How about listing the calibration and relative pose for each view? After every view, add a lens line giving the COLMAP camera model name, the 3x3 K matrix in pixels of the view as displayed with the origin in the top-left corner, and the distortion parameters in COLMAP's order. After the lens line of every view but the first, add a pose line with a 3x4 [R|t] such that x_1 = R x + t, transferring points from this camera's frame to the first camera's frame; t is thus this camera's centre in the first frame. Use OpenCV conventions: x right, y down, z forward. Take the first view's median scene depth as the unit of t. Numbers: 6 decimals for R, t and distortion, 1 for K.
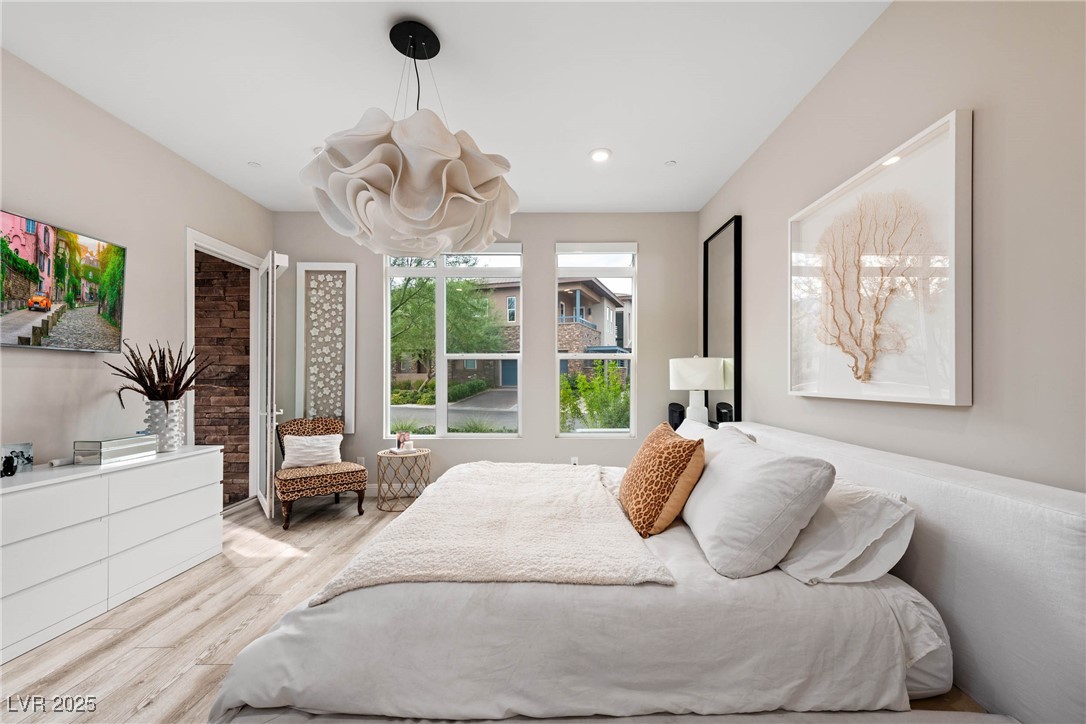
lens RADIAL K [[436.1, 0, 544.7], [0, 436.1, 379.4], [0, 0, 1]] dist [0.017047, -0.002189]
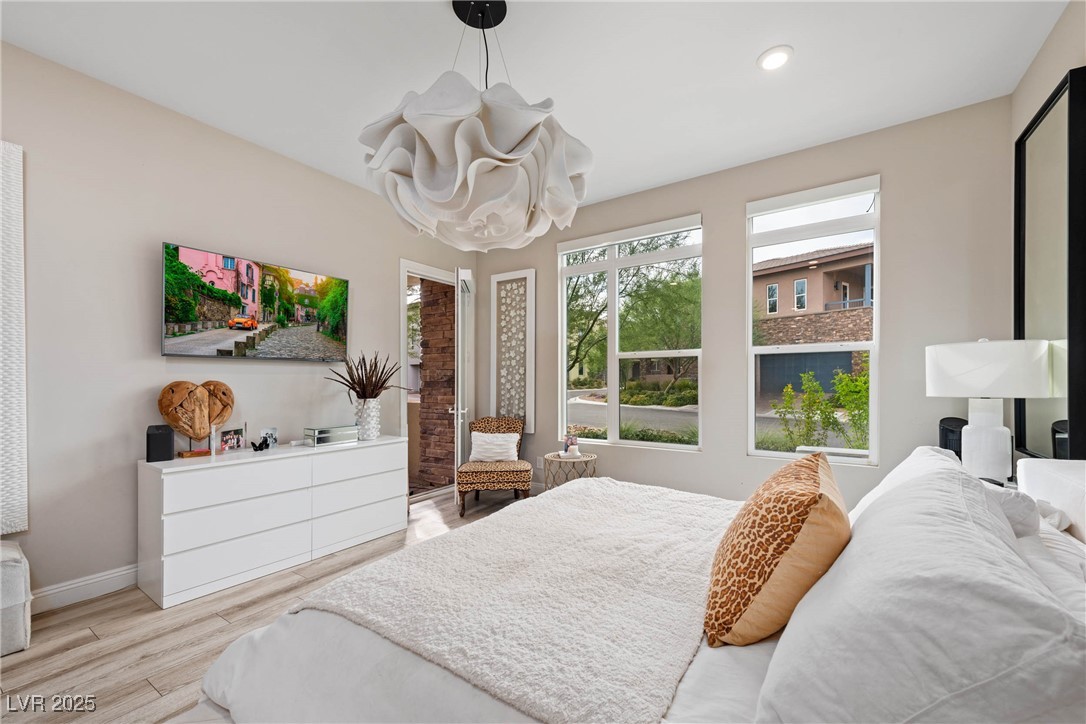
lens RADIAL K [[436.1, 0, 552.0], [0, 436.1, 380.1], [0, 0, 1]] dist [0.017047, -0.002189]
pose [[0.835590, -0.003564, -0.549342, 0.216456], [0.003105, 0.999994, -0.001764, -0.000699], [0.549344, -0.000232, 0.835596, 0.215598]]
